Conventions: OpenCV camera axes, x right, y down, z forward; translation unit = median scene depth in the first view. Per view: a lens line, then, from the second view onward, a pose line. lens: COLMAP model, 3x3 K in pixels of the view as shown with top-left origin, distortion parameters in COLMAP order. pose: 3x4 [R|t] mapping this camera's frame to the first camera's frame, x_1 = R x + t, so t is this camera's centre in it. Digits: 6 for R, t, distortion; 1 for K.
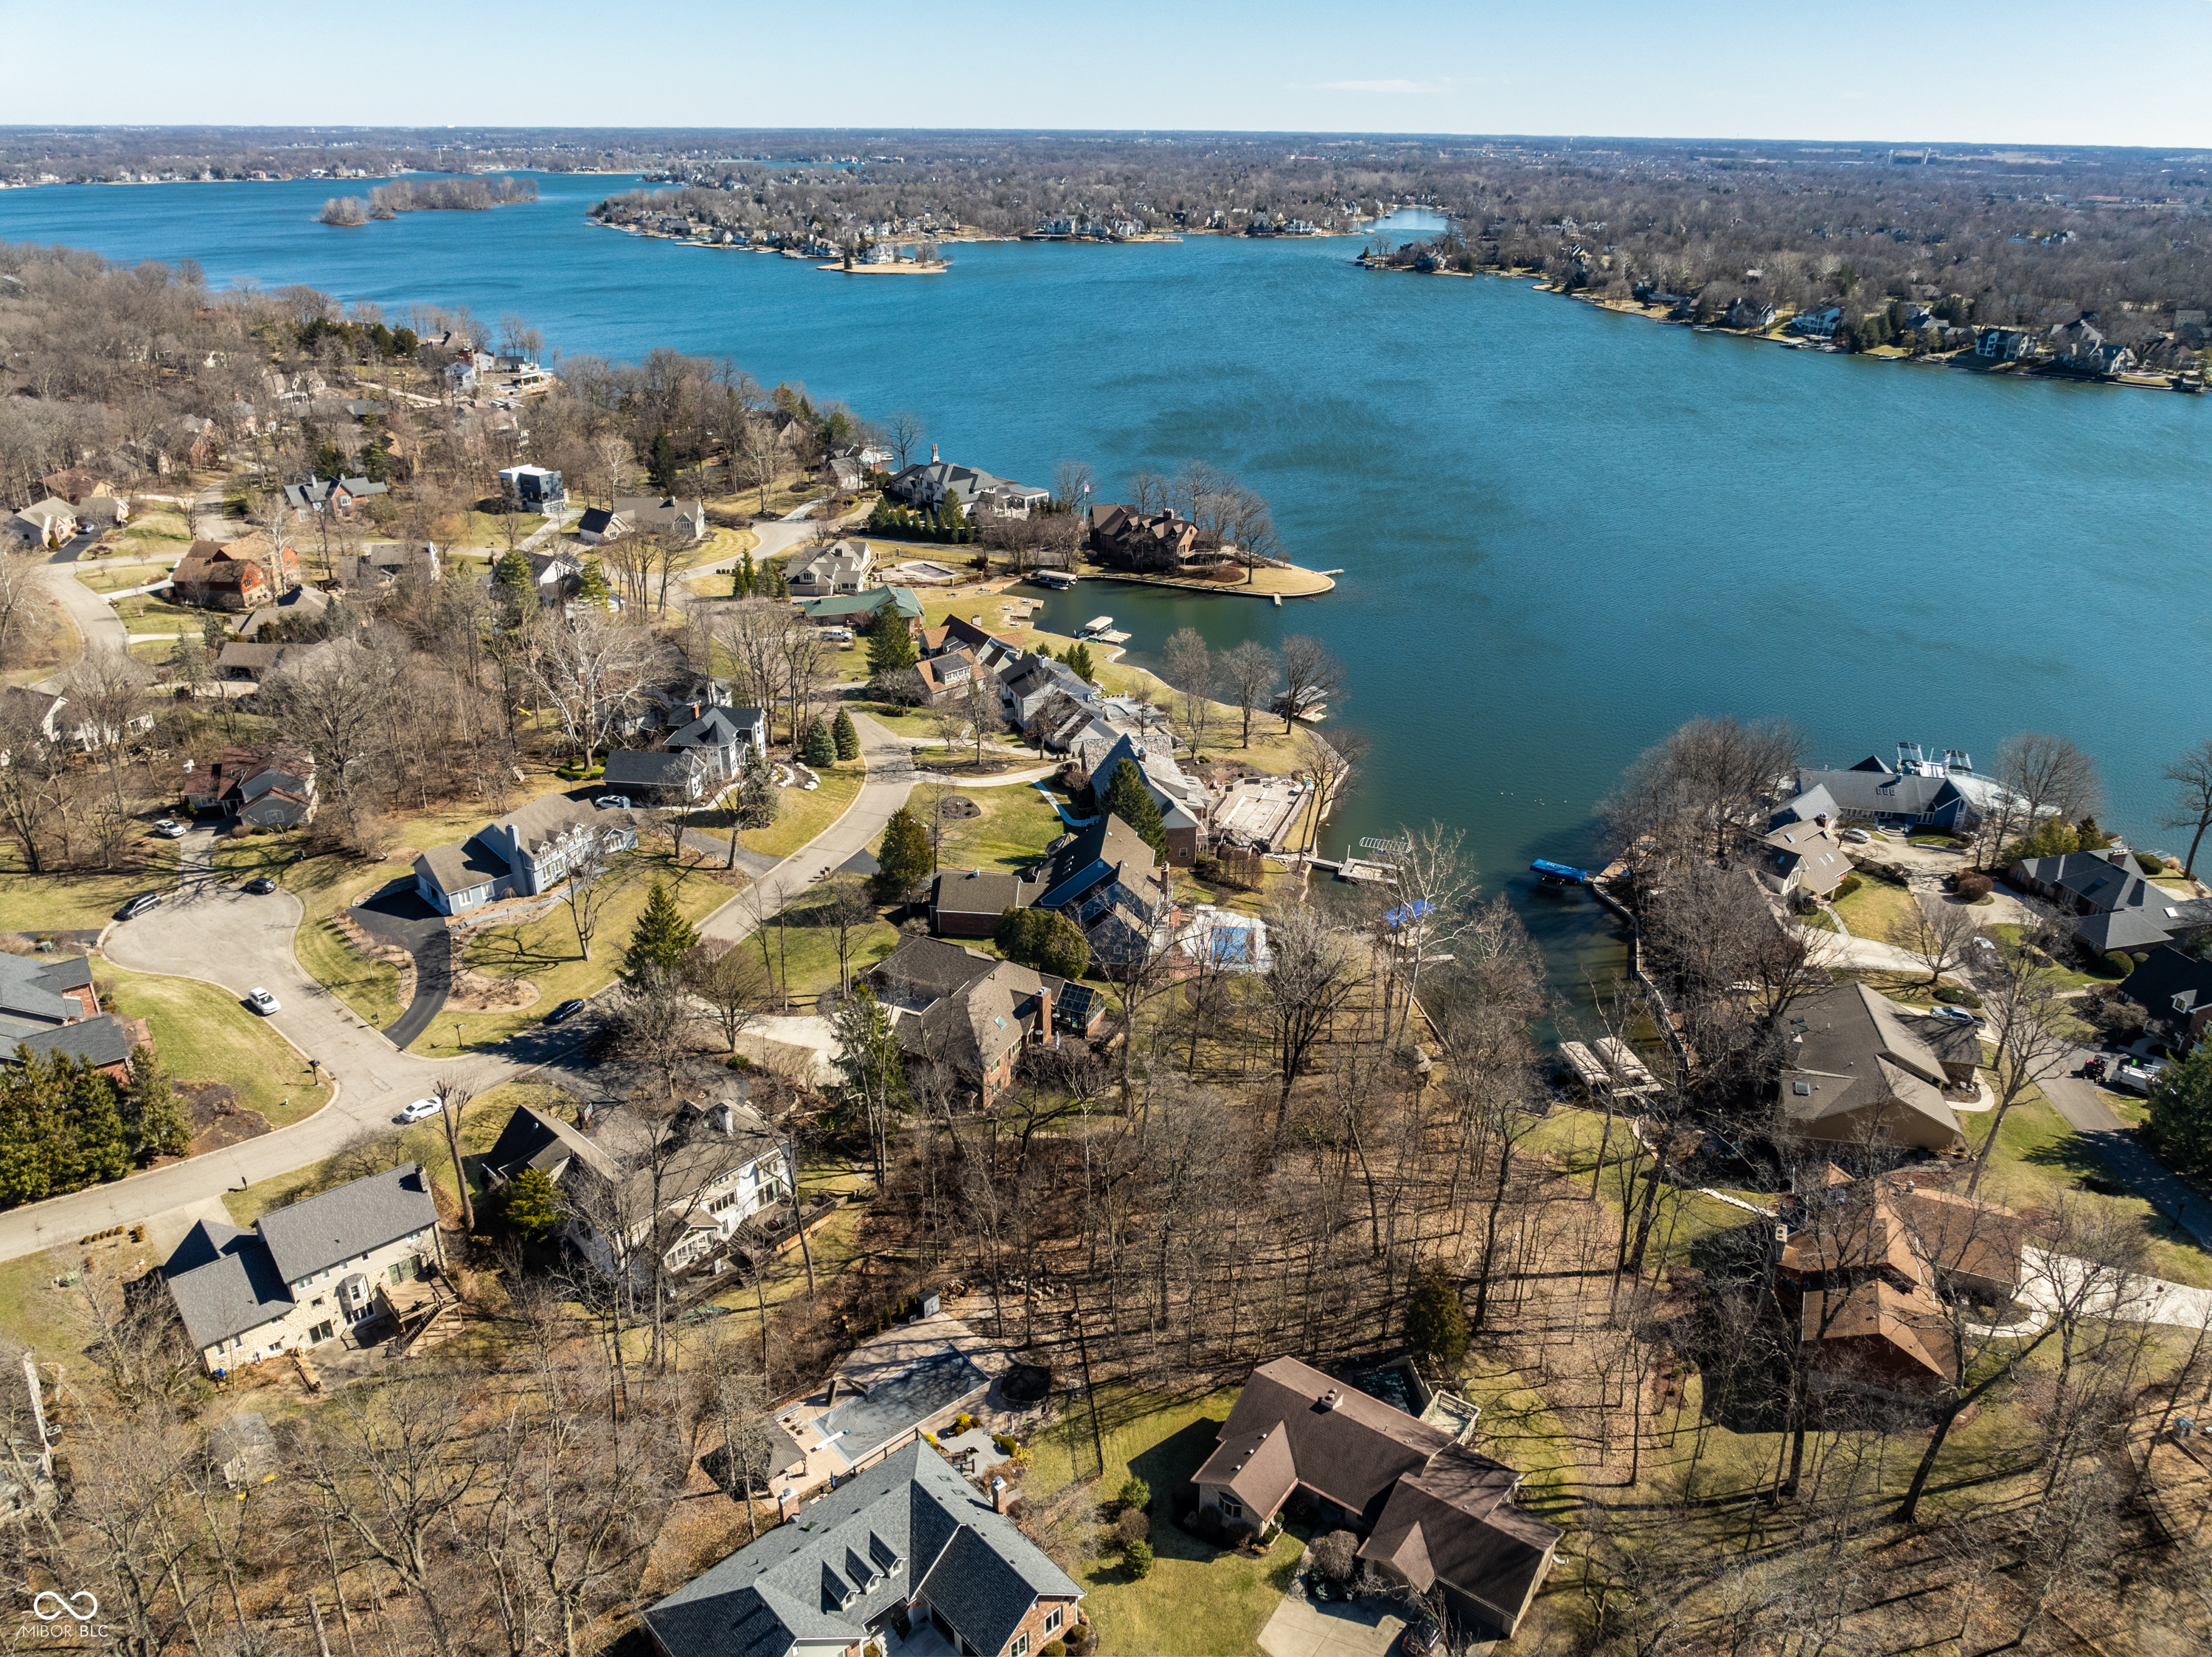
lens RADIAL K [[1552.7, 0, 1115.0], [0, 1552.7, 820.1], [0, 0, 1]] dist [-0.026555, 0.012154]
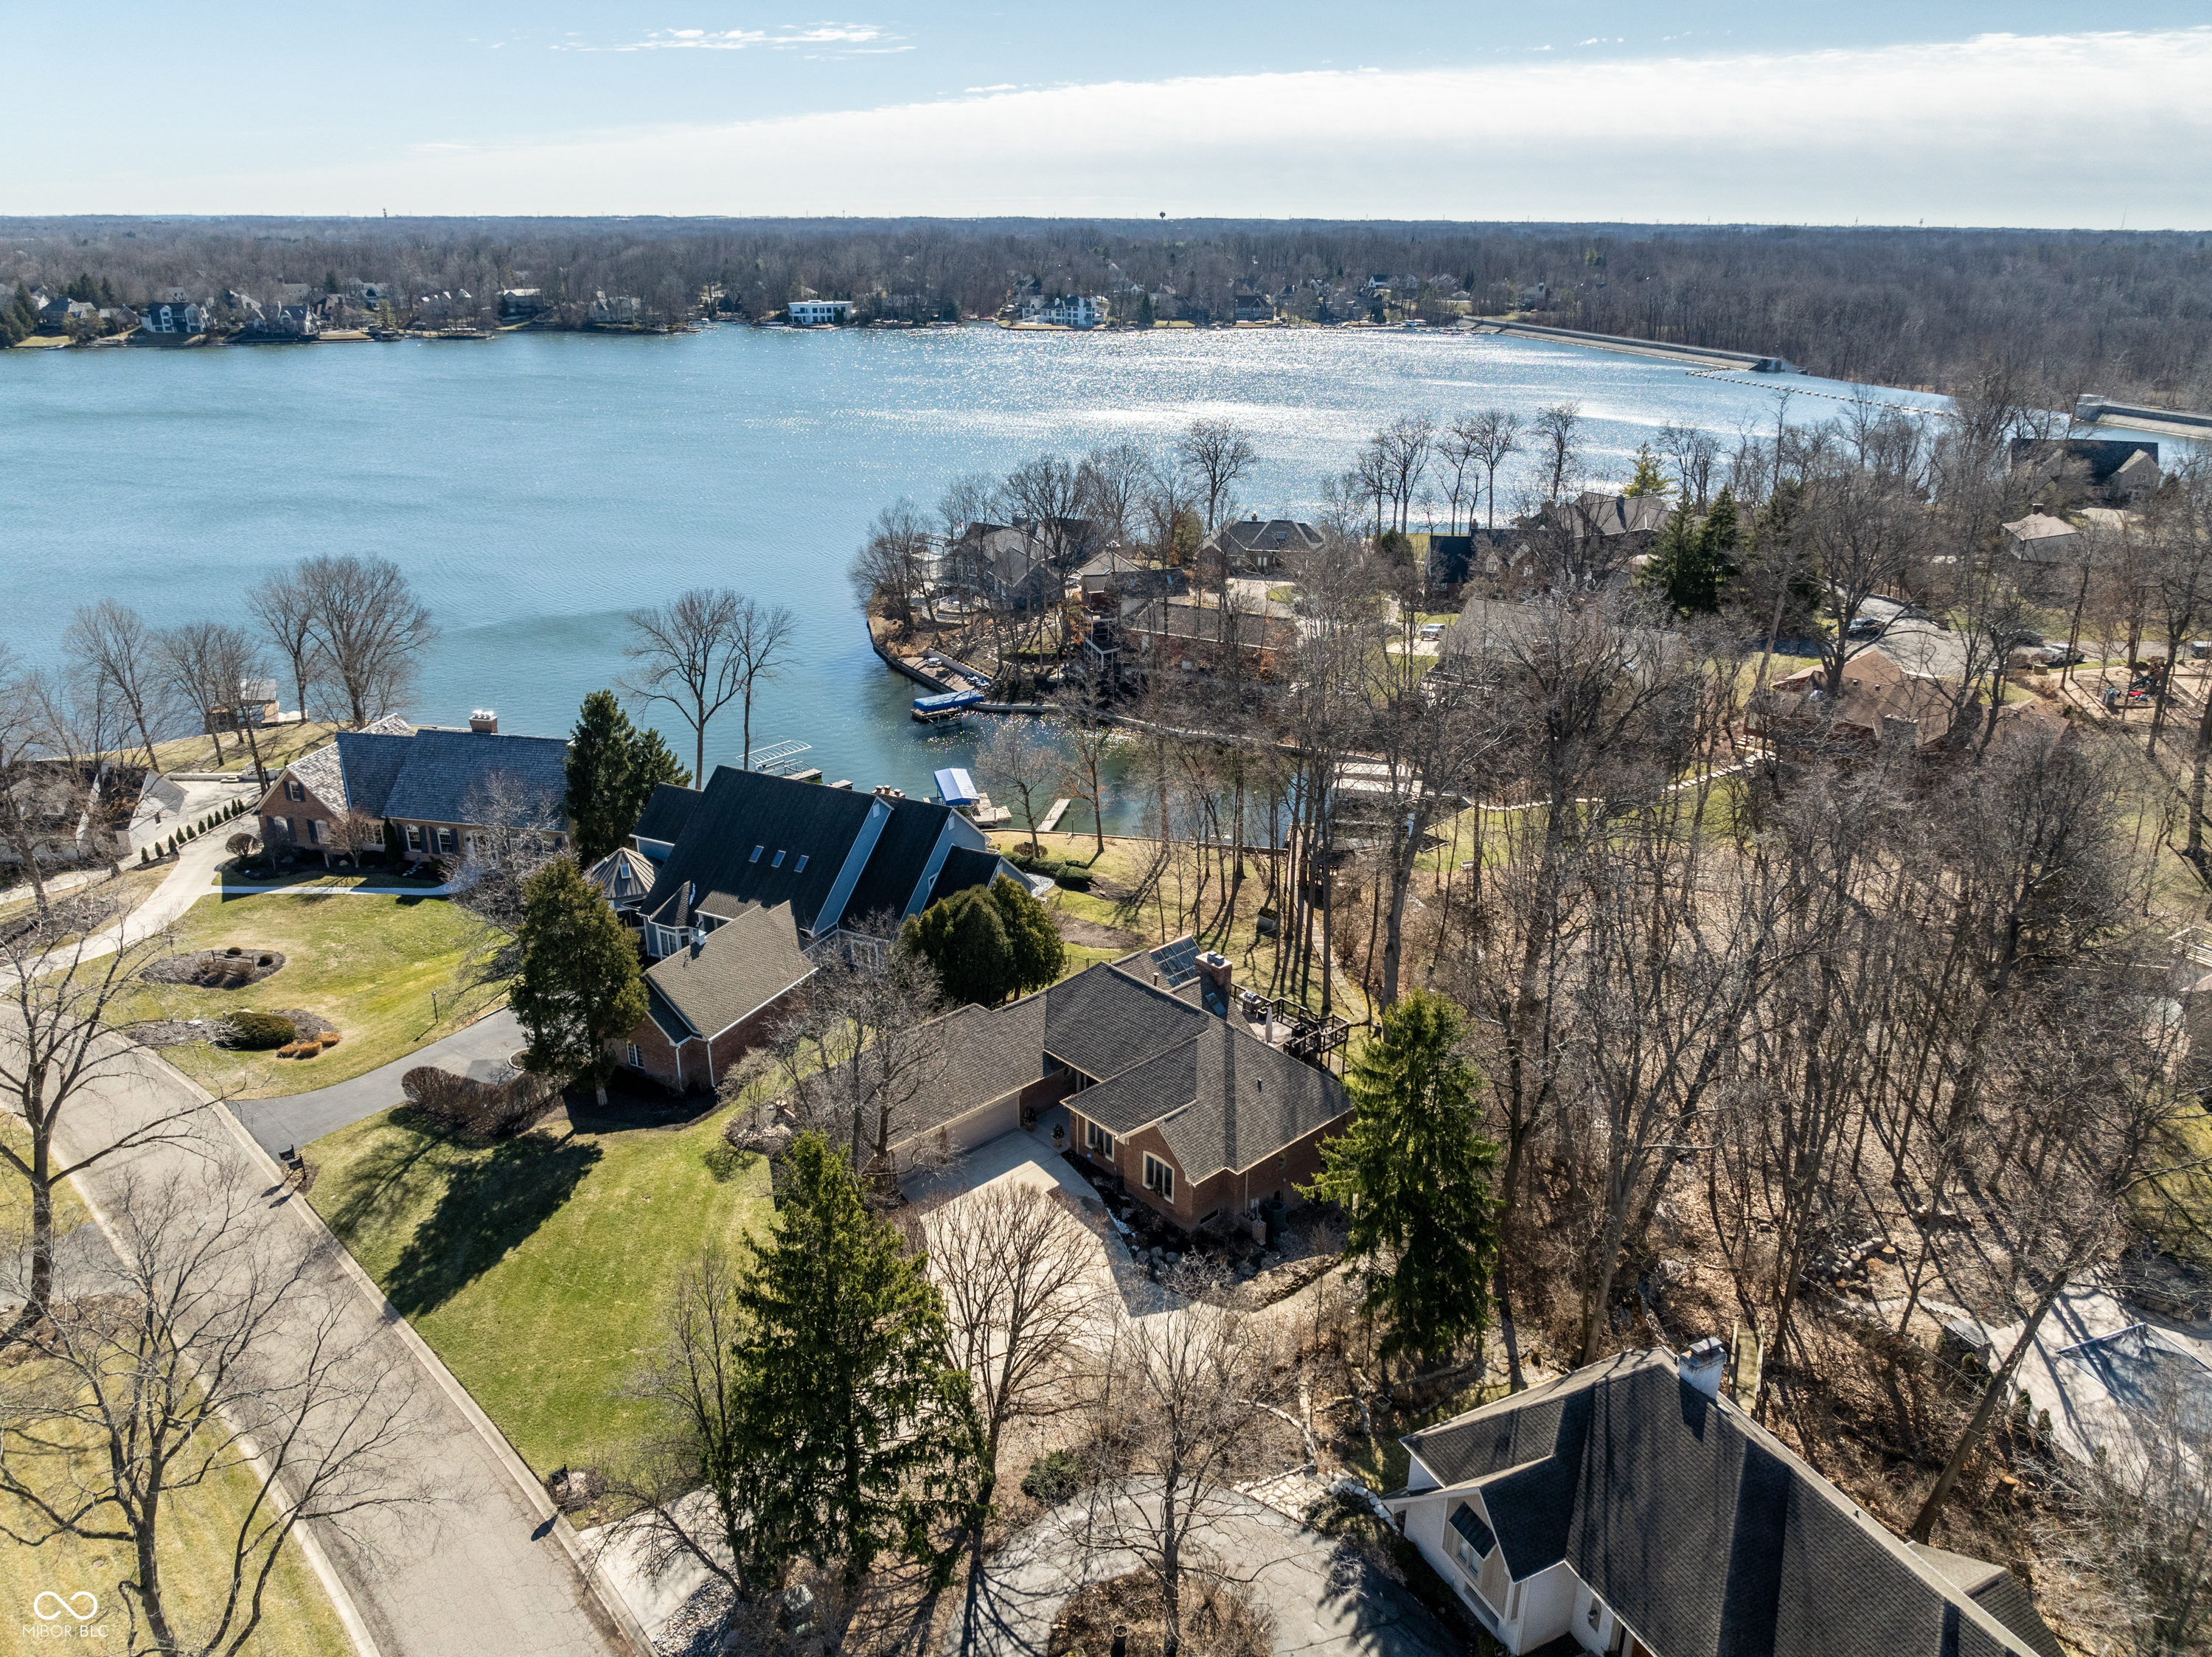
lens RADIAL K [[1552.7, 0, 1115.0], [0, 1552.7, 820.1], [0, 0, 1]] dist [-0.026555, 0.012154]
pose [[0.364463, -0.343424, 0.865579, -0.279563], [0.377302, 0.904258, 0.199902, -0.027836], [-0.851358, 0.253728, 0.459143, 0.440072]]
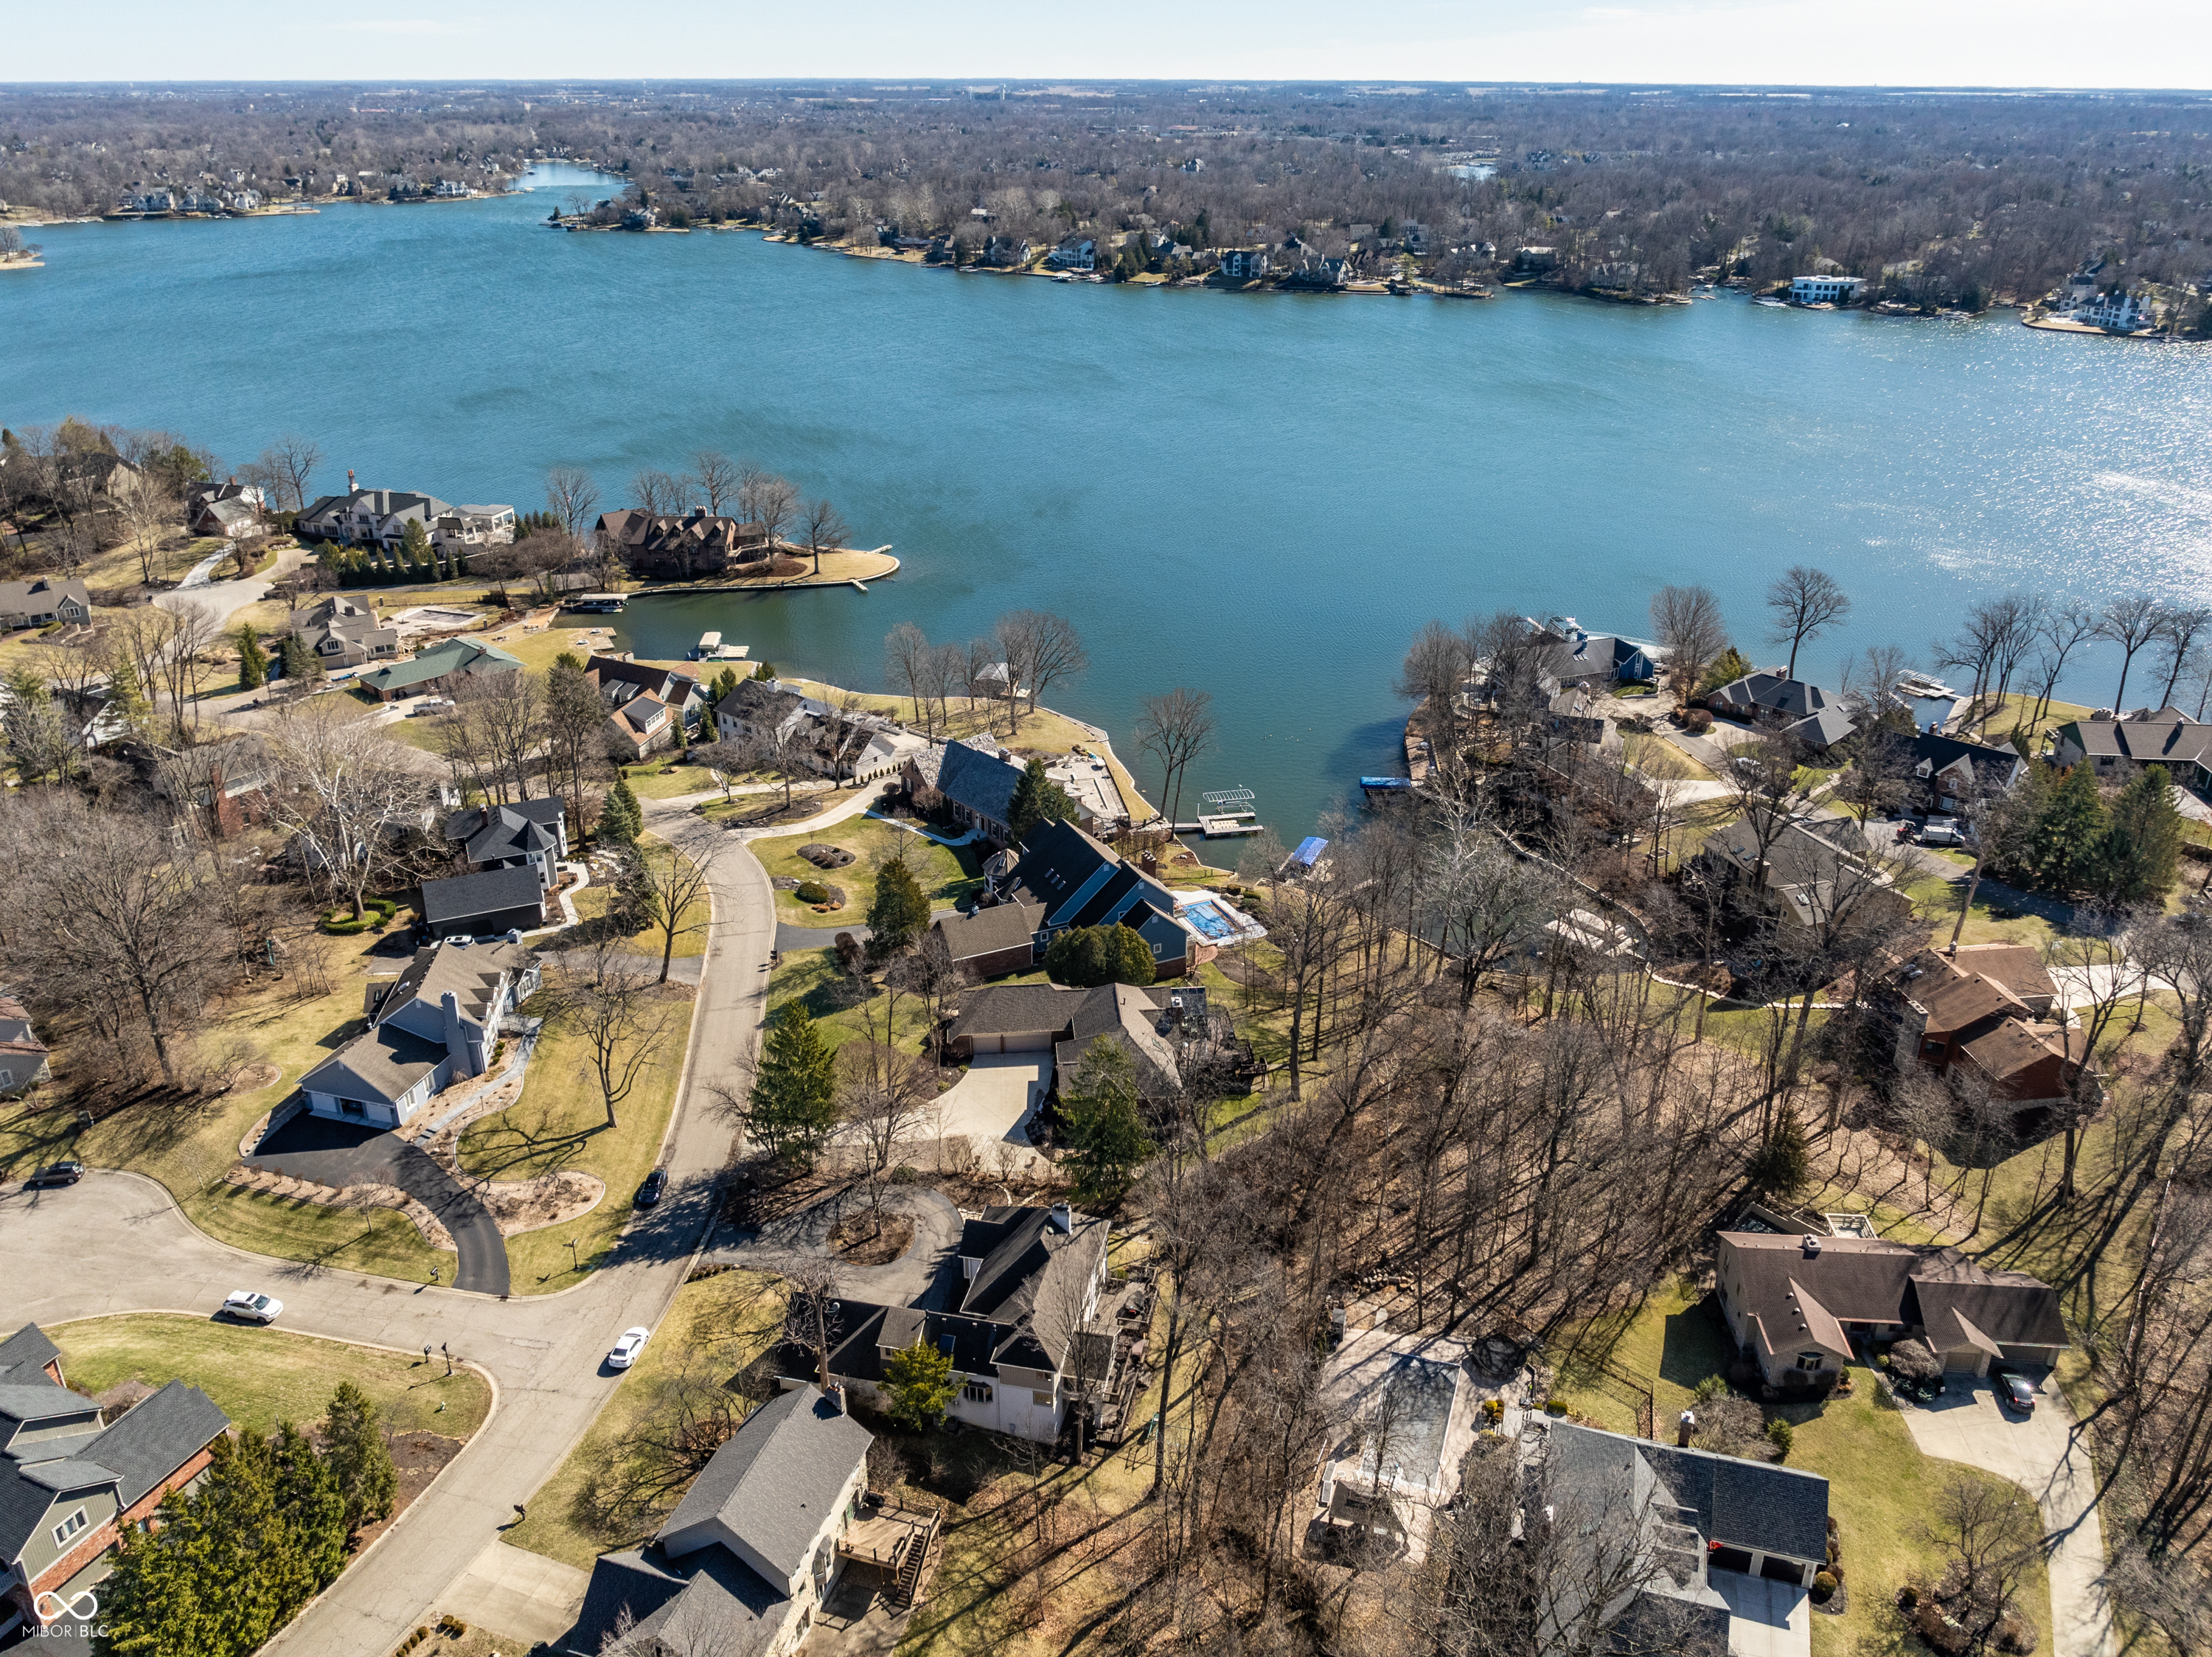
lens RADIAL K [[1638.1, 0, 1121.3], [0, 1638.1, 821.1], [0, 0, 1]] dist [-0.038152, 0.026298]
pose [[0.861168, -0.218441, 0.458991, -0.289175], [0.213204, 0.974912, 0.063957, -0.038957], [-0.461447, 0.042781, 0.886136, 0.070709]]
